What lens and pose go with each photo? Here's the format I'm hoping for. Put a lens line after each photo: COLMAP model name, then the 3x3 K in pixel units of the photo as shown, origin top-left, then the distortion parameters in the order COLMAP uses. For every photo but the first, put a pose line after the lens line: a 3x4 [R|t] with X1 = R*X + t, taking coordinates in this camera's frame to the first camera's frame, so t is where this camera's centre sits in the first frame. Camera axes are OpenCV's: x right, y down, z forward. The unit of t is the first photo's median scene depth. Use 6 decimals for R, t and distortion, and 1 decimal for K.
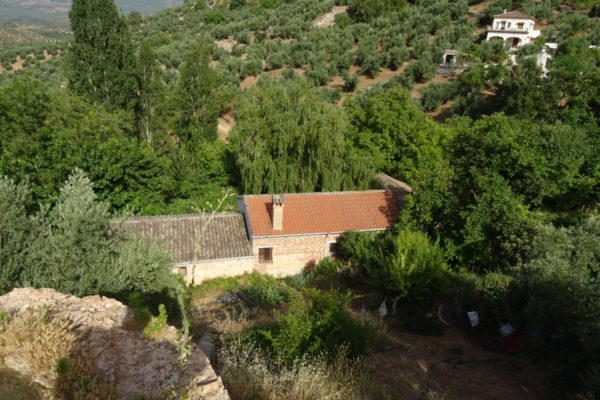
lens RADIAL K [[447.0, 0, 299.3], [0, 447.0, 197.0], [0, 0, 1]] dist [-0.004343, 0.020921]
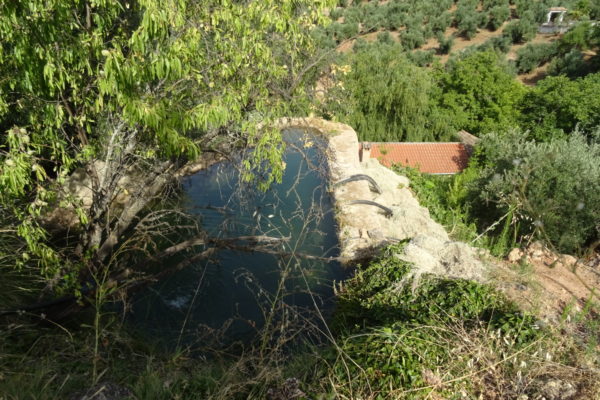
lens RADIAL K [[447.0, 0, 303.2], [0, 447.0, 202.7], [0, 0, 1]] dist [-0.004343, 0.020921]
pose [[0.981041, 0.048484, -0.187635, 0.007830], [-0.031442, 0.995192, 0.092763, 0.020177], [0.191230, -0.085104, 0.977849, -0.104165]]
